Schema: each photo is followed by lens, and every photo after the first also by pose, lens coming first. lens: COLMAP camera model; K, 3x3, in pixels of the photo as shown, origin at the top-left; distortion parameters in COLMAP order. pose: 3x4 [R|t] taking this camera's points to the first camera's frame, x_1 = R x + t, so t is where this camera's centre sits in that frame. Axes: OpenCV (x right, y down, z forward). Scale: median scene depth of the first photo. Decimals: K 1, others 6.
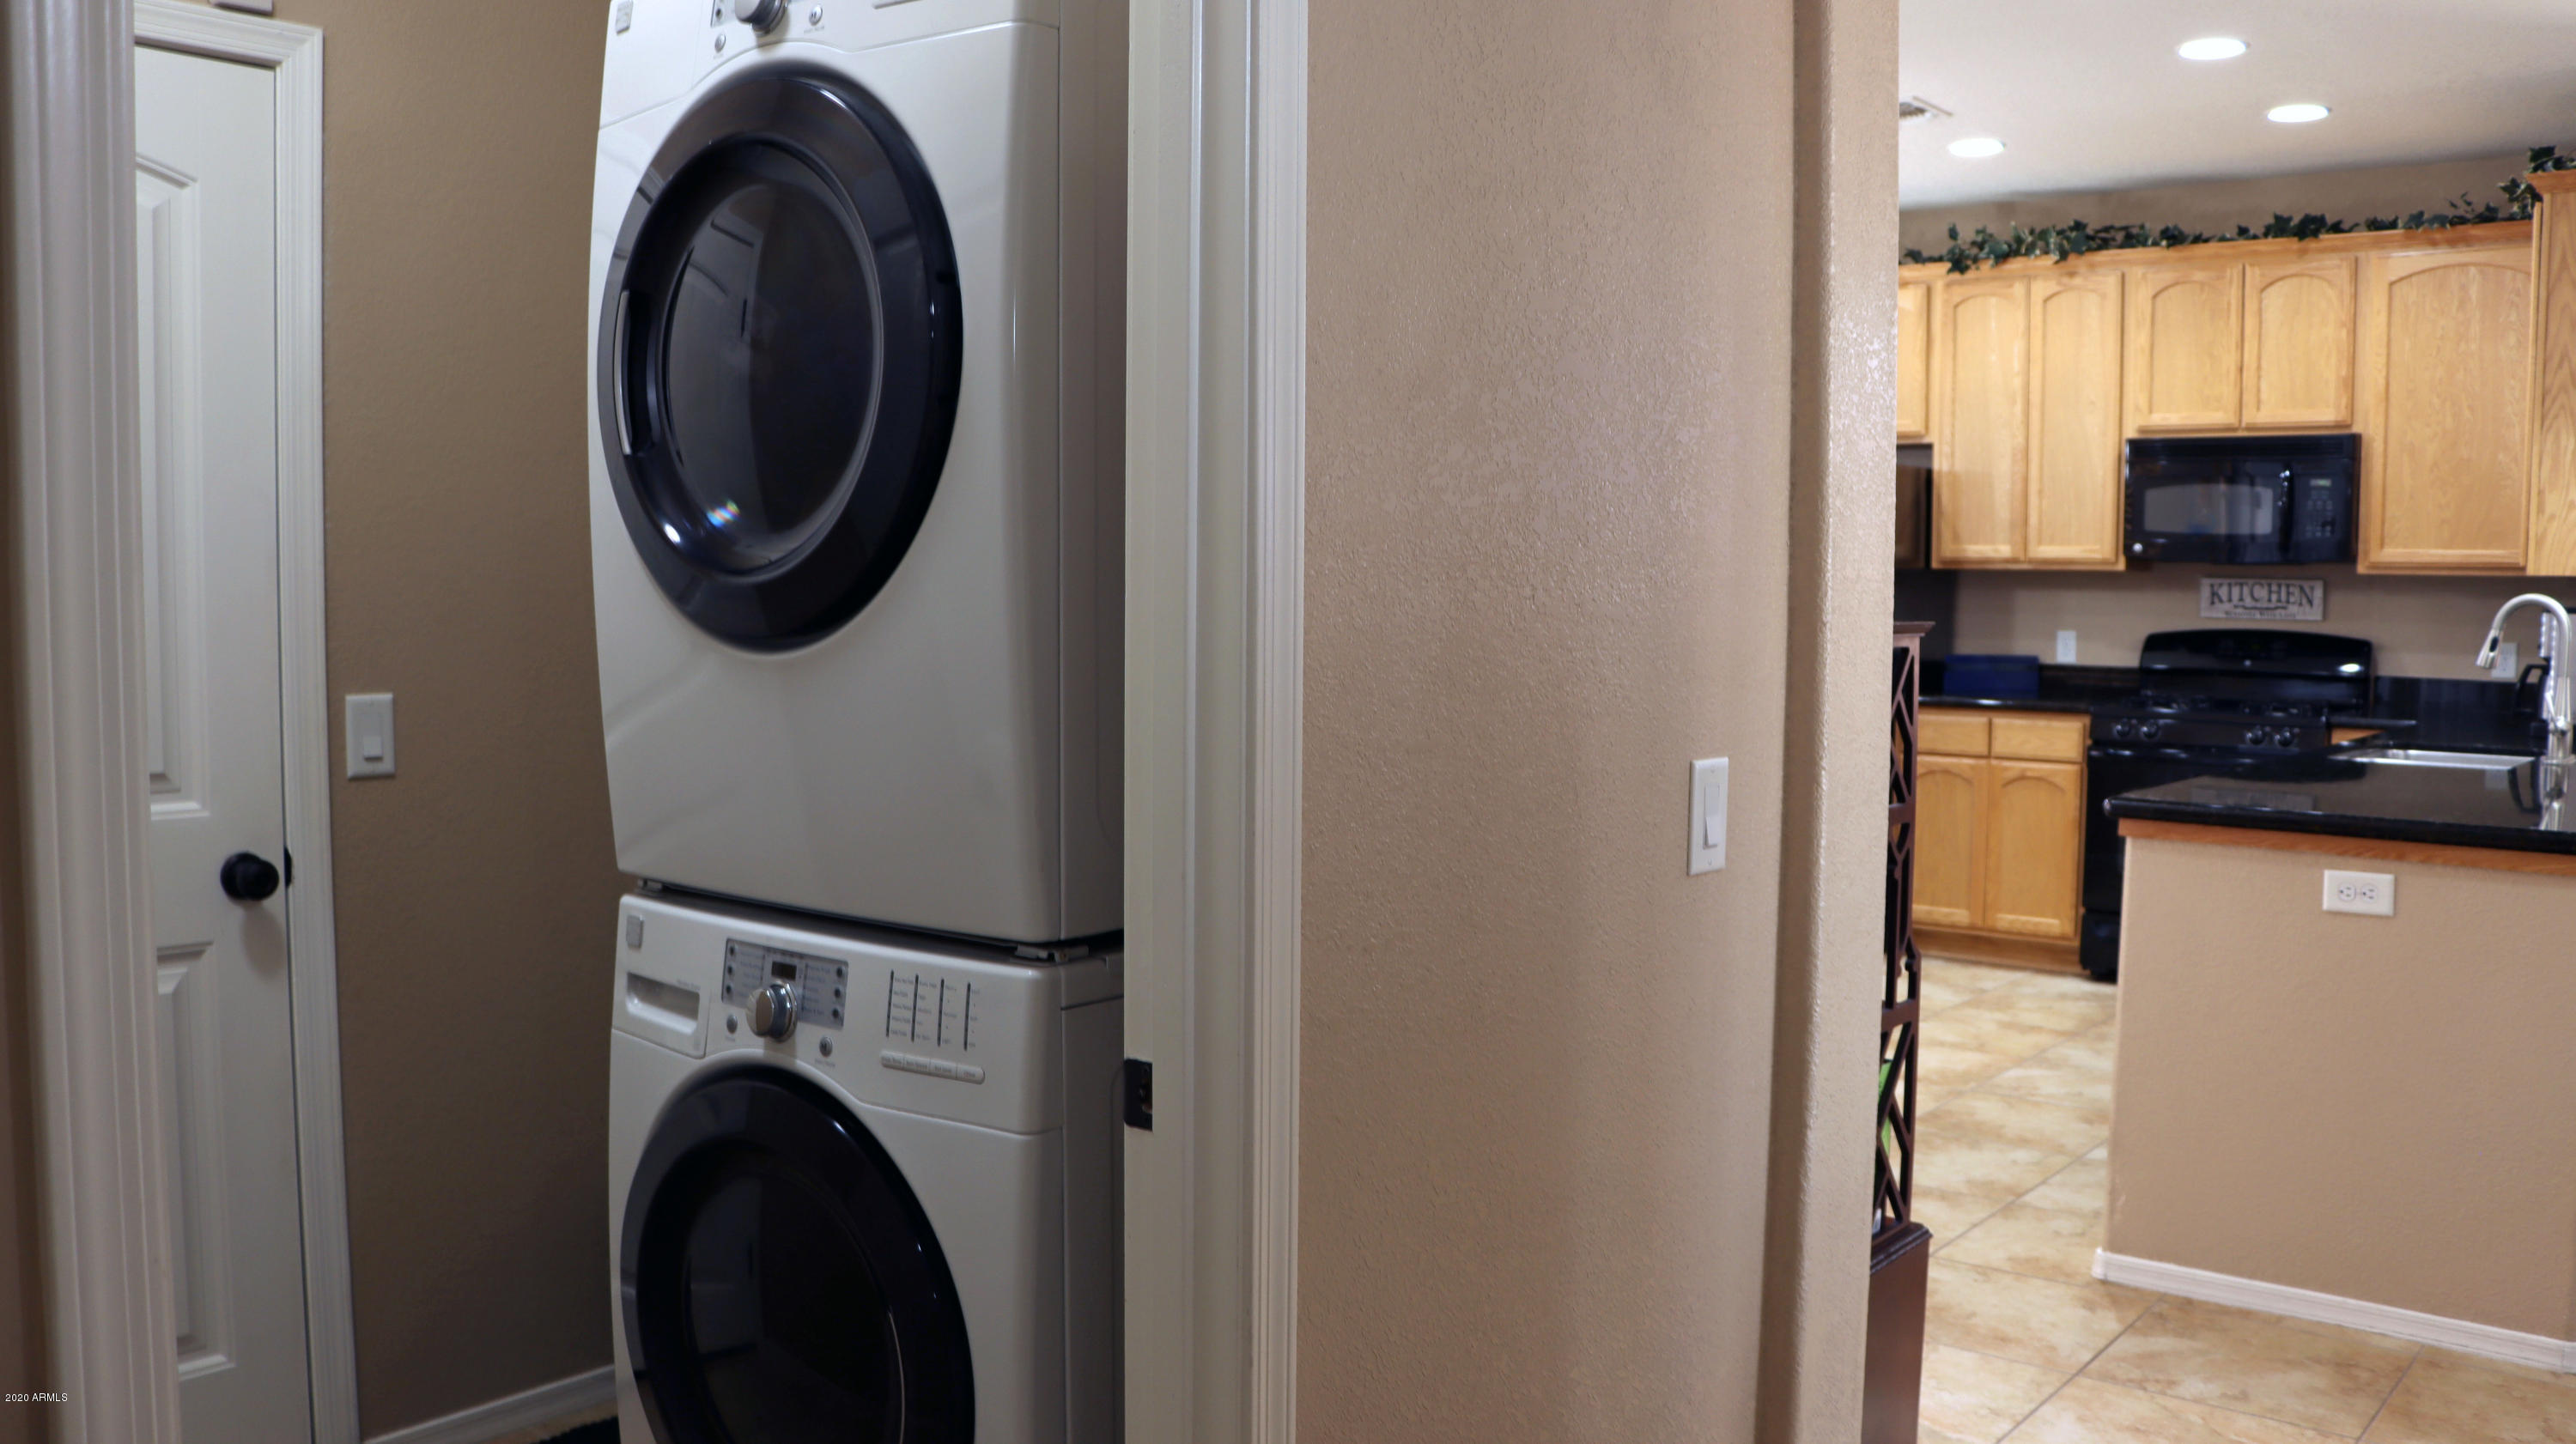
lens RADIAL K [[2121.0, 0, 1277.9], [0, 2121.0, 727.3], [0, 0, 1]] dist [-0.177190, 0.147941]
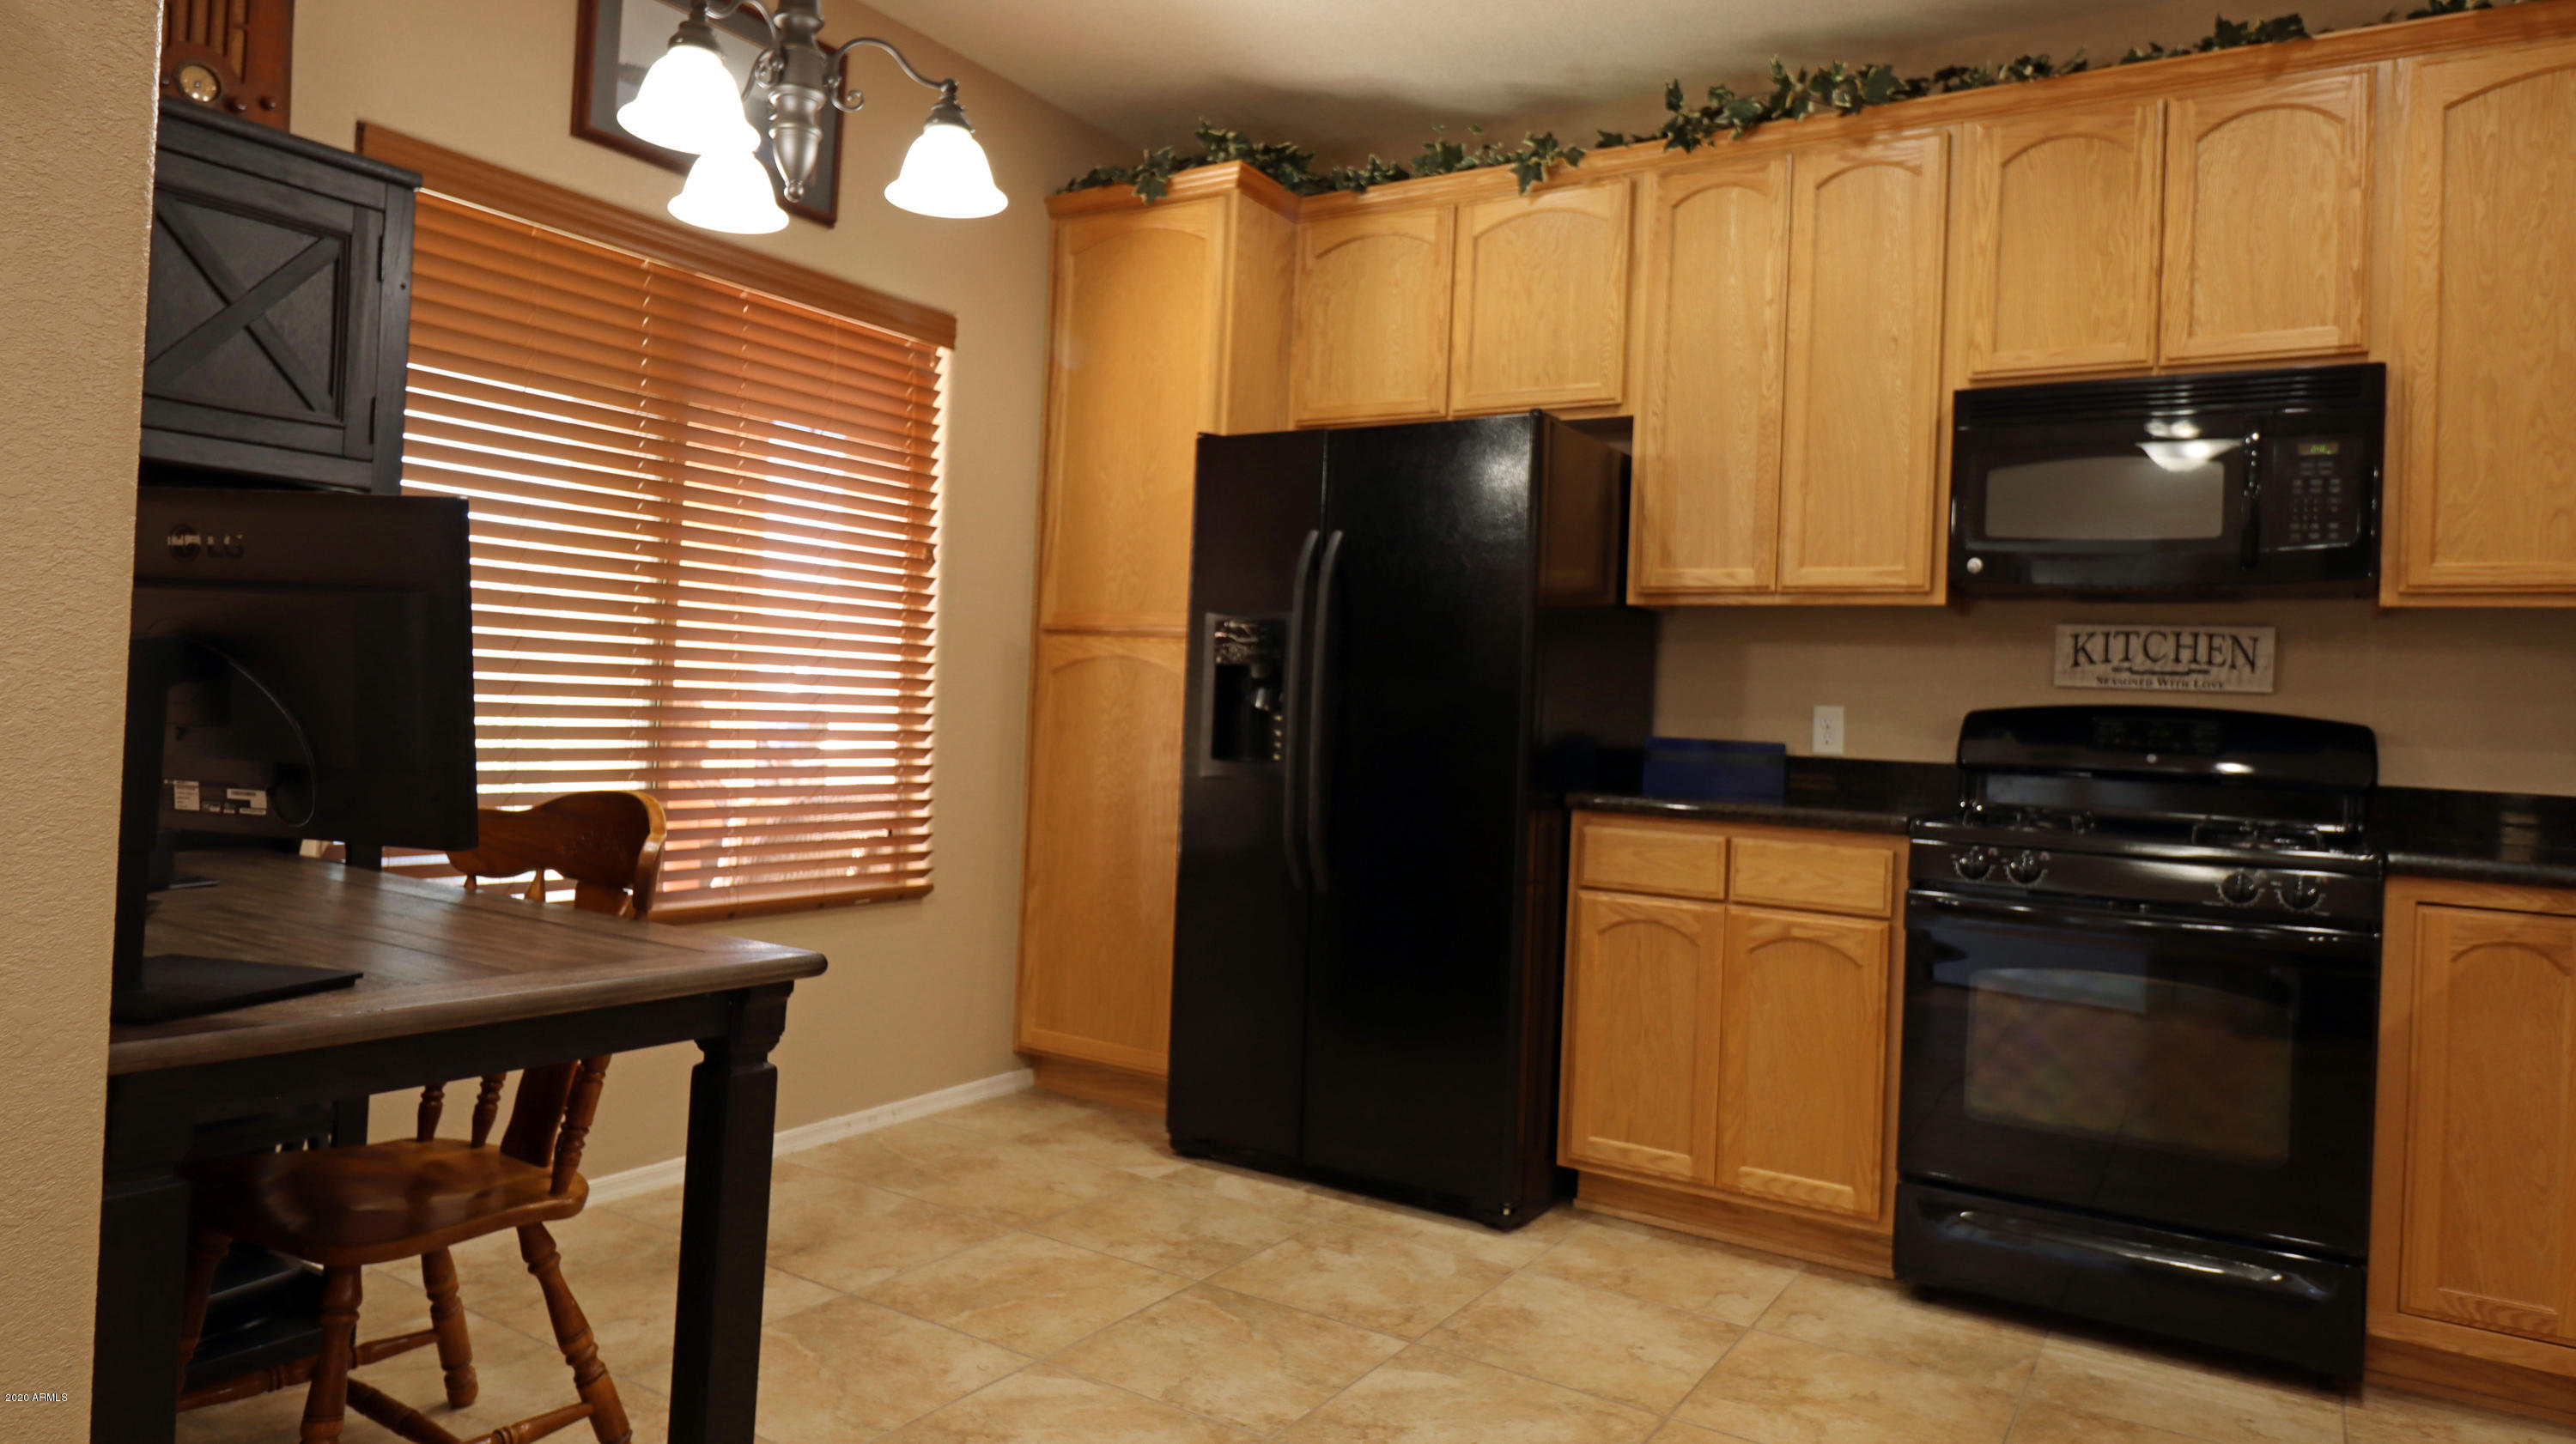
lens RADIAL K [[1572.6, 0, 1290.7], [0, 1572.6, 684.7], [0, 0, 1]] dist [0.003603, -0.004979]
pose [[0.990724, 0.039289, 0.130088, 0.153608], [-0.027994, 0.995768, -0.087541, -0.004840], [-0.132977, 0.083087, 0.987630, 0.559022]]
